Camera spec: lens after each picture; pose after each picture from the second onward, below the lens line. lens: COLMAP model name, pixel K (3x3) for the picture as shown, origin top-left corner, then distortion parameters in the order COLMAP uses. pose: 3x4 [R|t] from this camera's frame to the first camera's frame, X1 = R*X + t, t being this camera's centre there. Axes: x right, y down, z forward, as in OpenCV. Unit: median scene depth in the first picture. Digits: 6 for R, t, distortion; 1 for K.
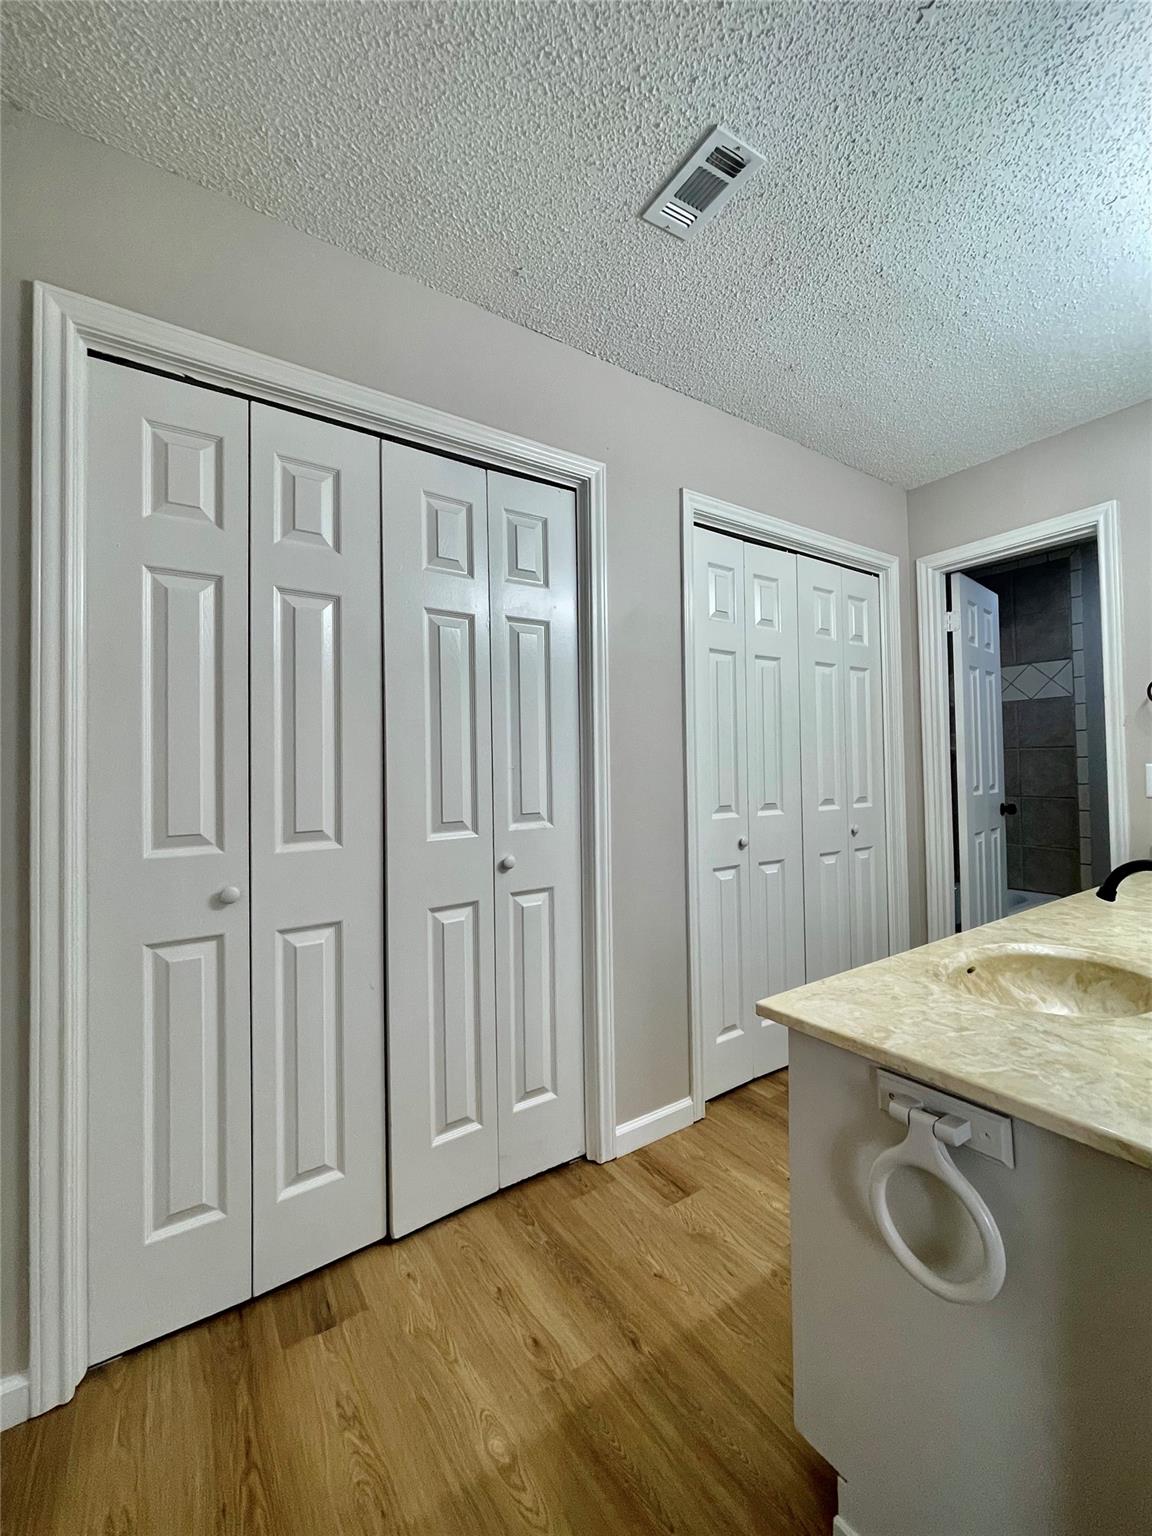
lens RADIAL K [[629.8, 0, 582.8], [0, 629.8, 756.7], [0, 0, 1]] dist [-0.000708, -0.000122]
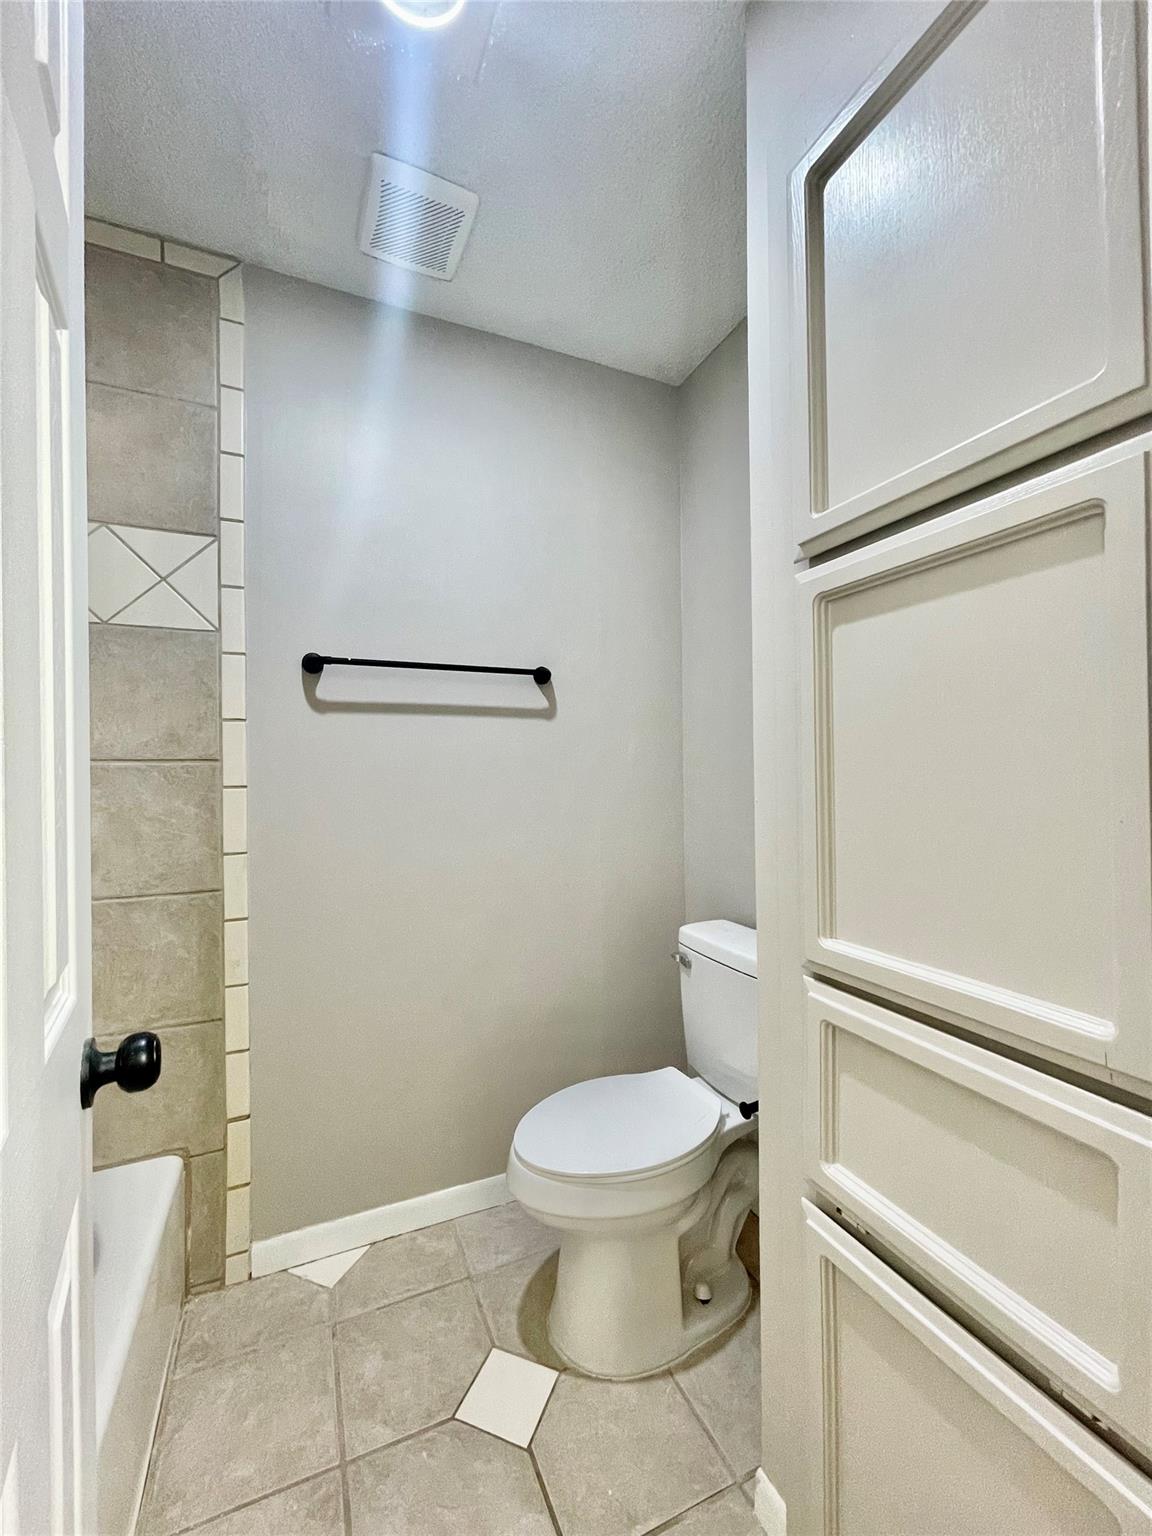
lens RADIAL K [[620.1, 0, 576.0], [0, 620.1, 768.0], [0, 0, 1]] dist [-0.003849, -0.000339]
pose [[0.177991, 0.020160, 0.983826, 1.302469], [-0.009926, 0.999776, -0.018691, -0.018366], [-0.983982, -0.006438, 0.178151, 2.109567]]
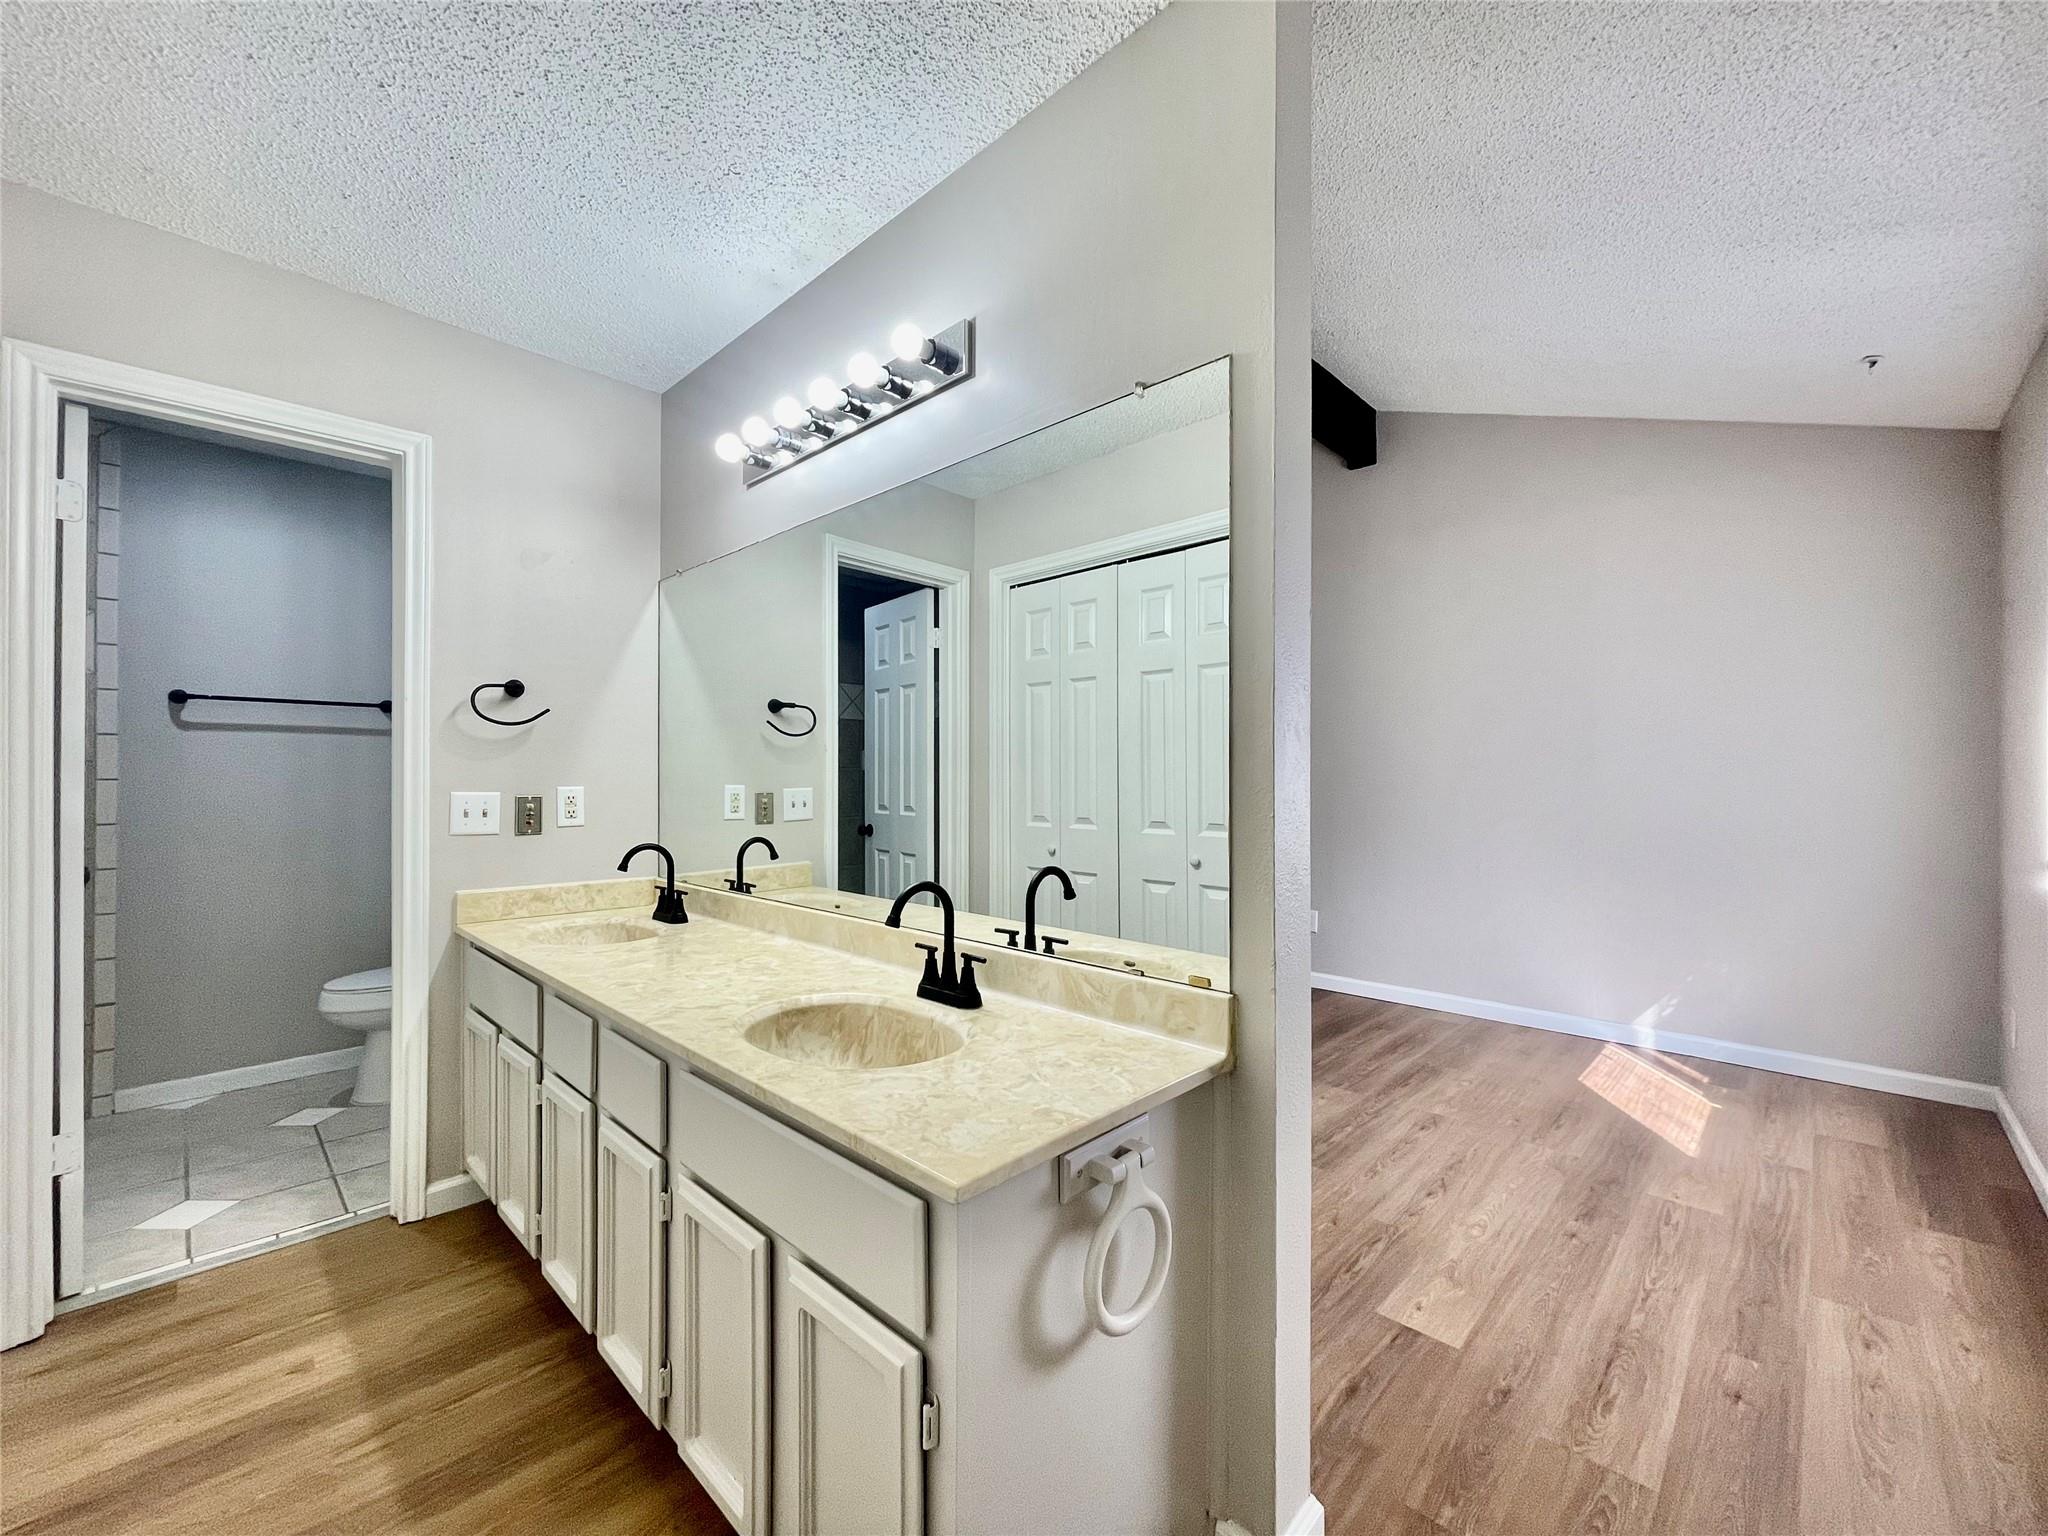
lens RADIAL K [[819.9, 0, 1027.4], [0, 819.9, 772.6], [0, 0, 1]] dist [0.000492, -0.000073]
pose [[-0.206592, 0.023390, 0.978148, -0.429070], [-0.013256, 0.999556, -0.026701, 0.009780], [-0.978337, -0.018483, -0.206190, 0.912576]]
